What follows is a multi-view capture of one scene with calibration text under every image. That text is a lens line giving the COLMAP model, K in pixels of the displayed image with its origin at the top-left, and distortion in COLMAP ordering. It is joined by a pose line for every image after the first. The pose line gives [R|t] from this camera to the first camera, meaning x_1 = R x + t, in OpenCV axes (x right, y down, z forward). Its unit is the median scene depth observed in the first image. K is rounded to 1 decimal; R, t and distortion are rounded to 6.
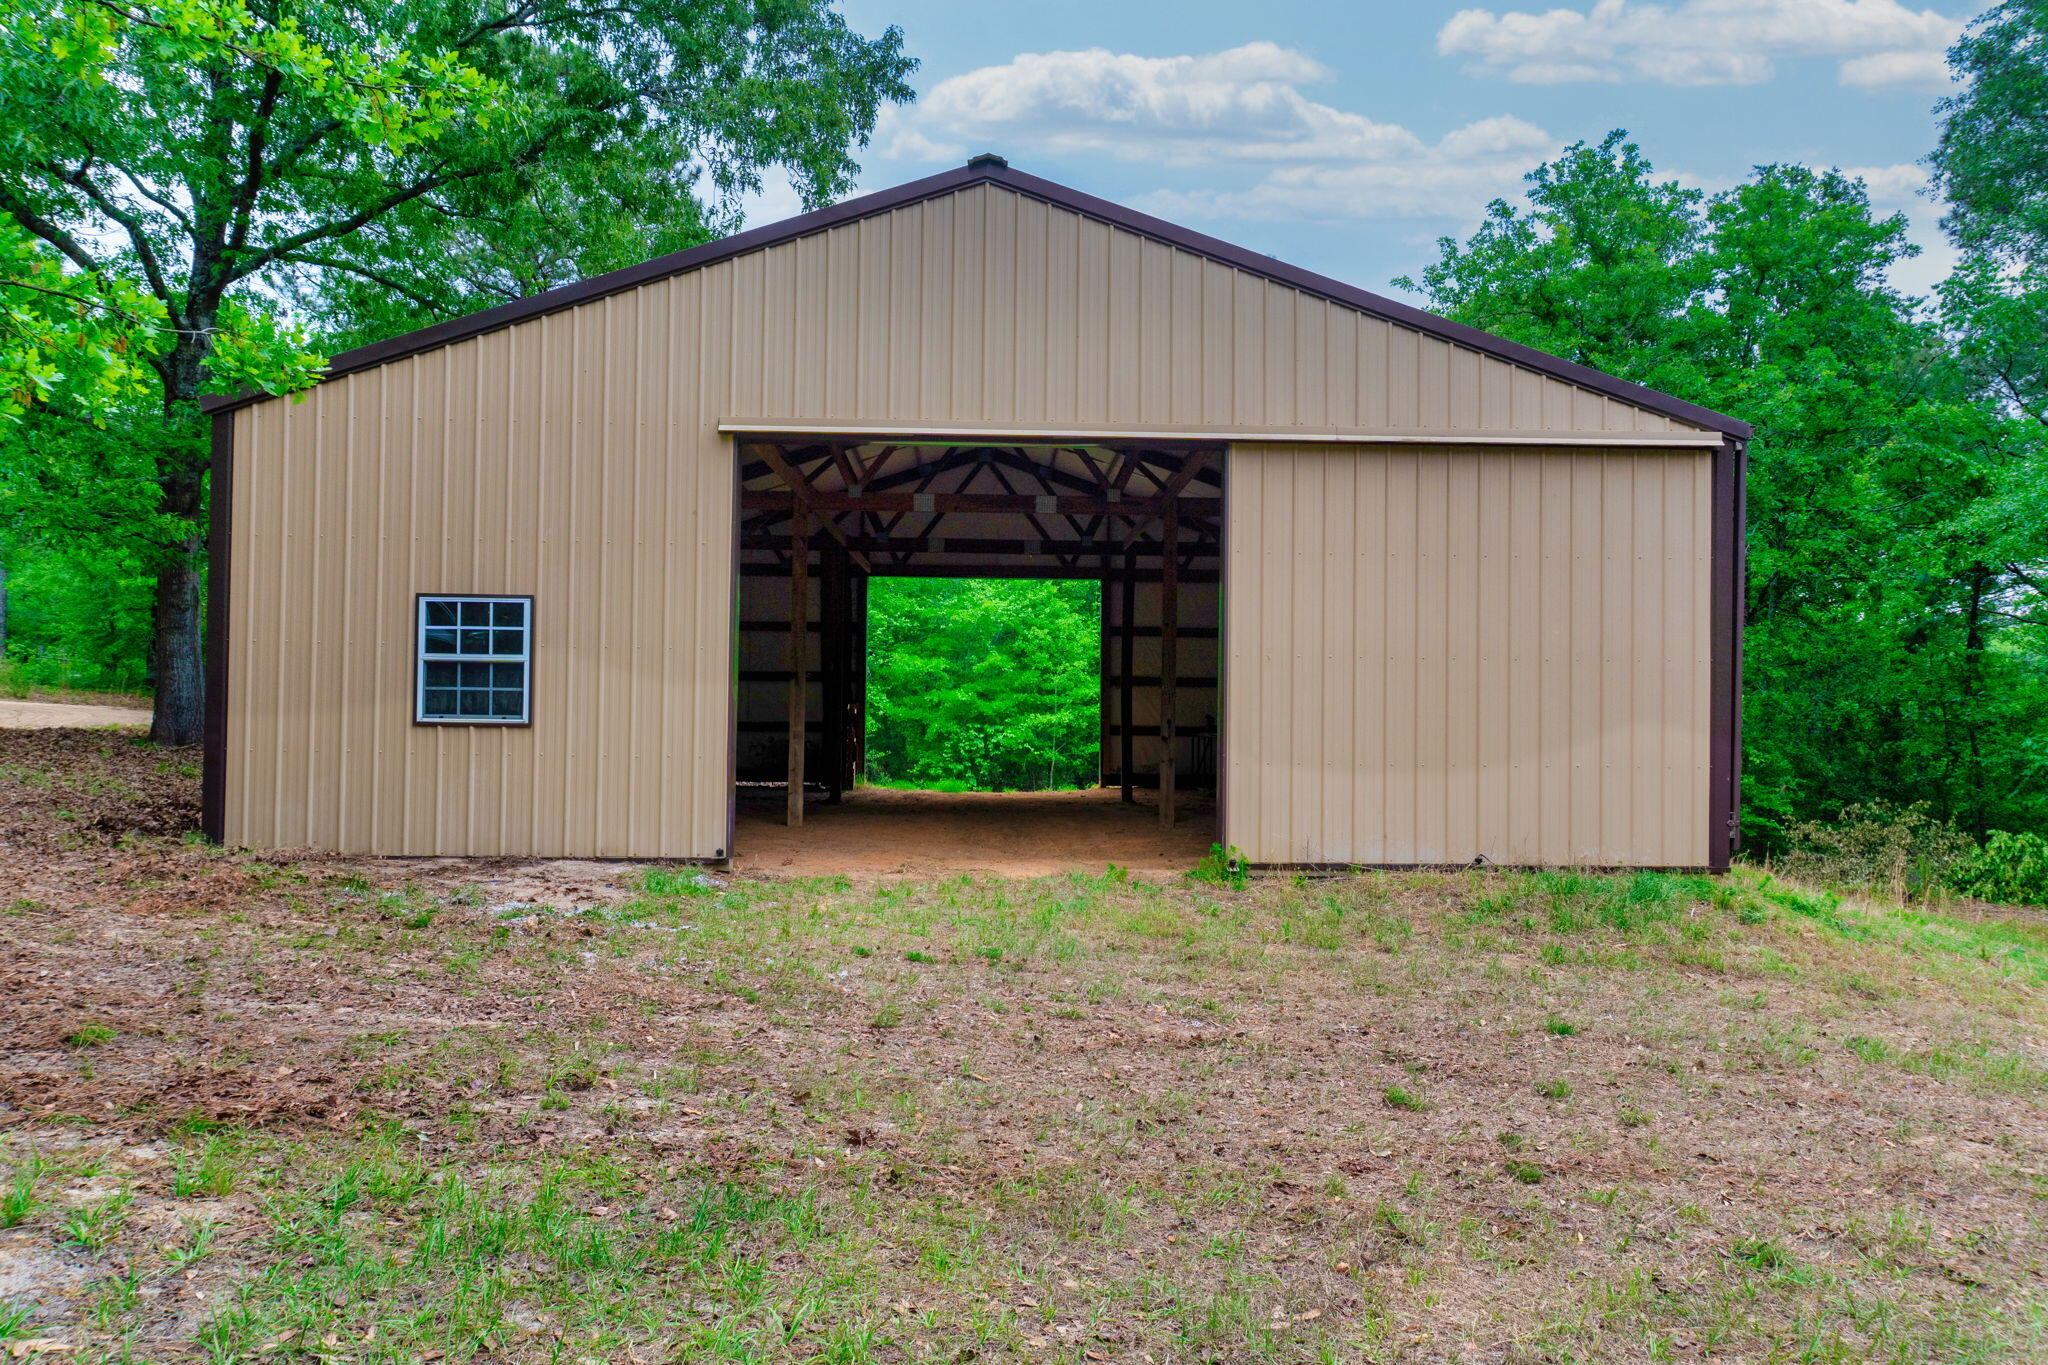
lens RADIAL K [[1395.0, 0, 1038.9], [0, 1395.0, 690.6], [0, 0, 1]] dist [-0.005049, 0.005184]
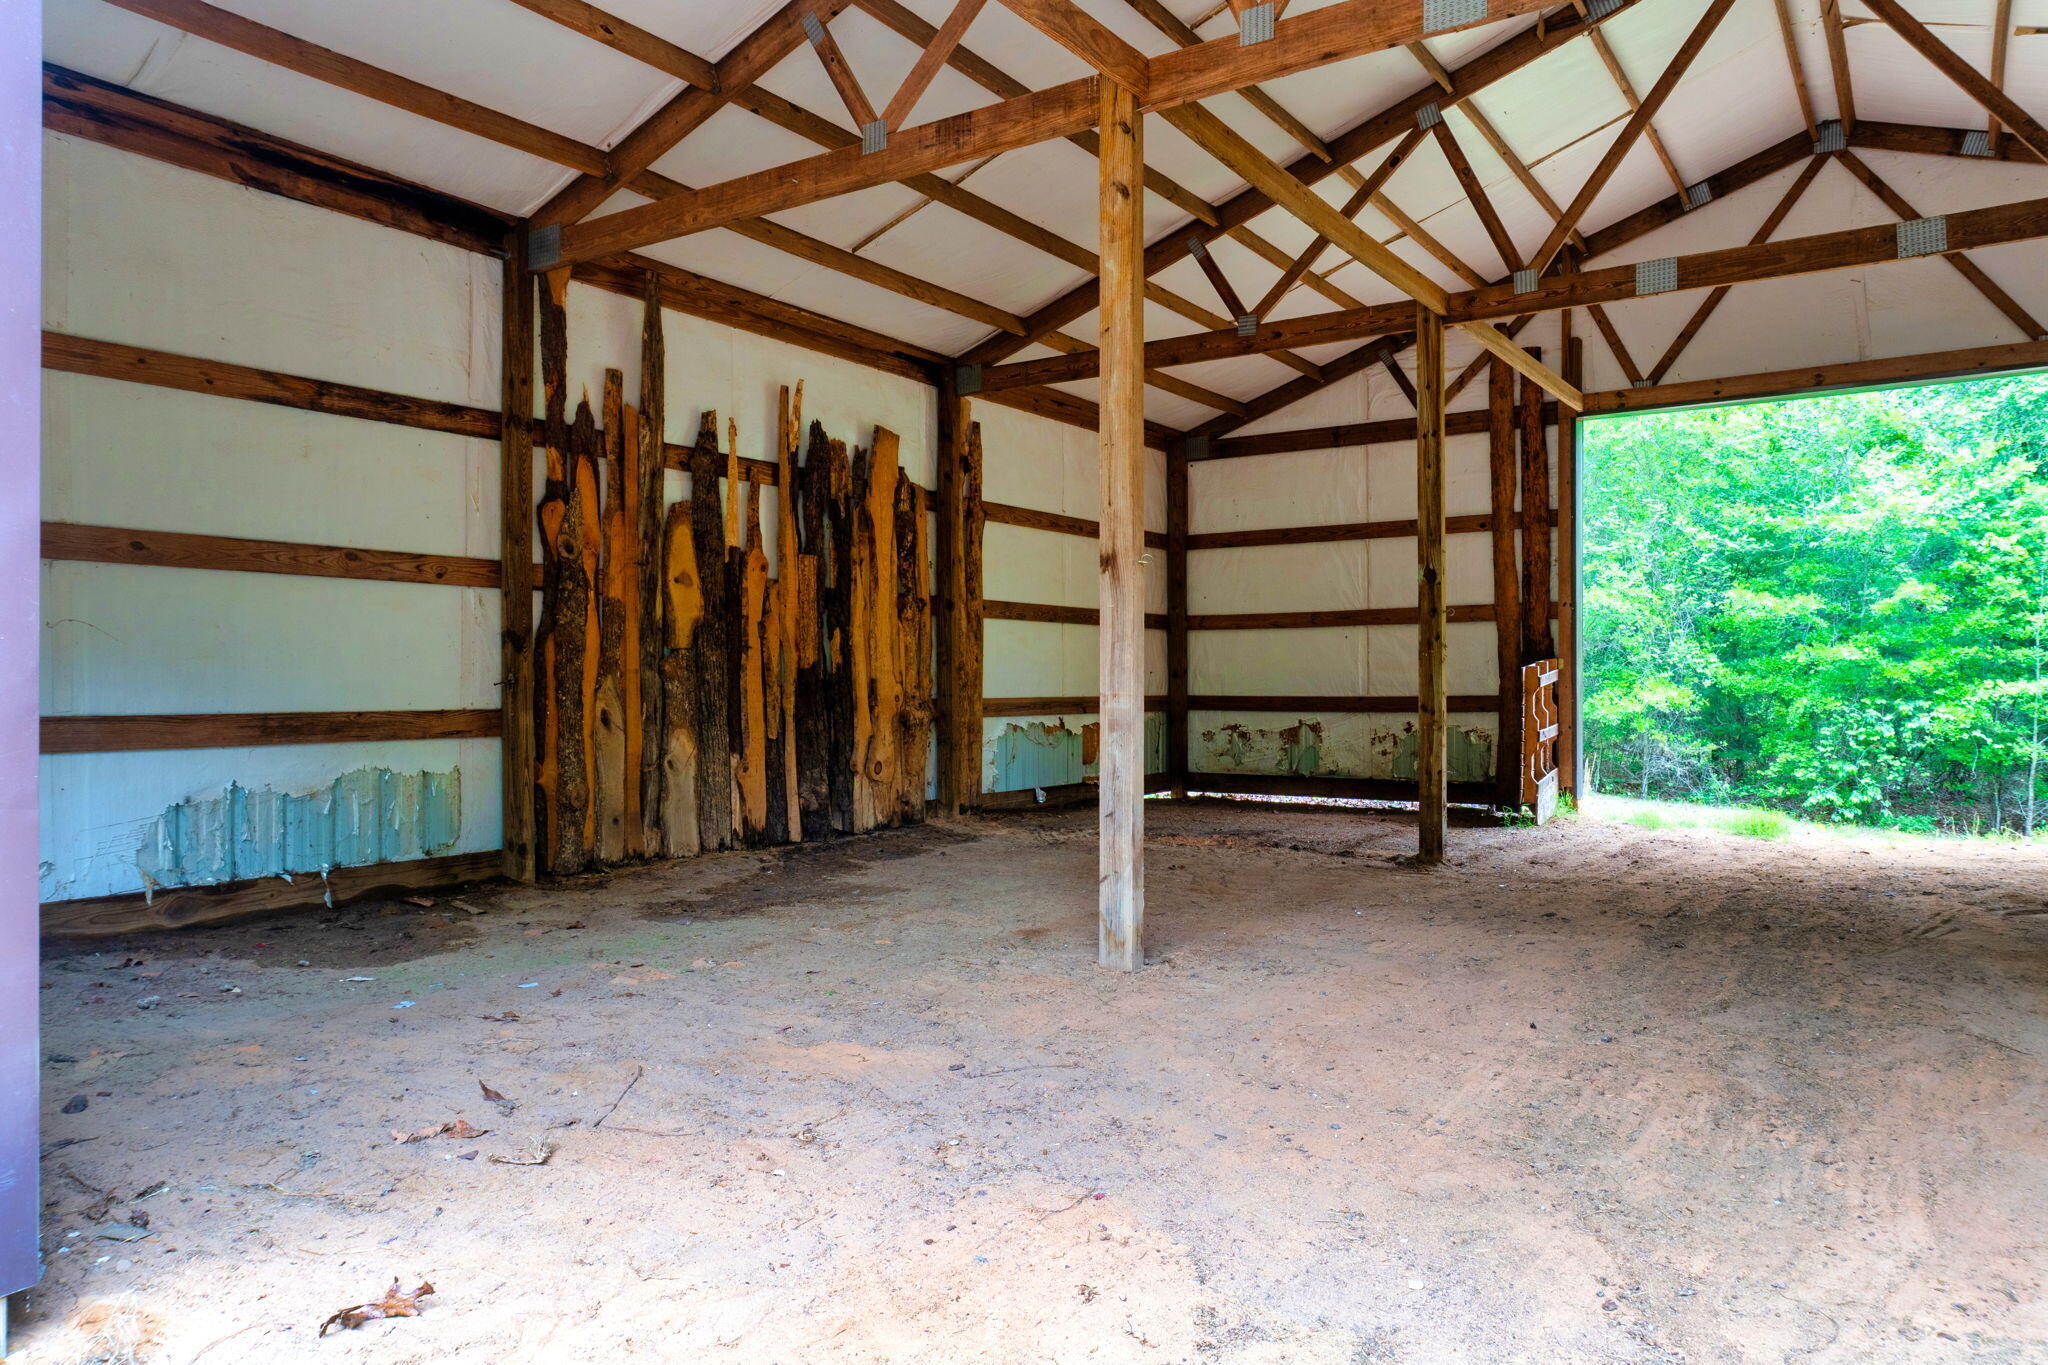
lens RADIAL K [[1395.0, 0, 1038.9], [0, 1395.0, 690.6], [0, 0, 1]] dist [-0.005049, 0.005184]
pose [[0.815355, -0.015732, -0.578747, 0.008719], [0.023672, 0.999701, 0.006176, 0.007898], [0.578477, -0.018736, 0.815484, 0.283645]]
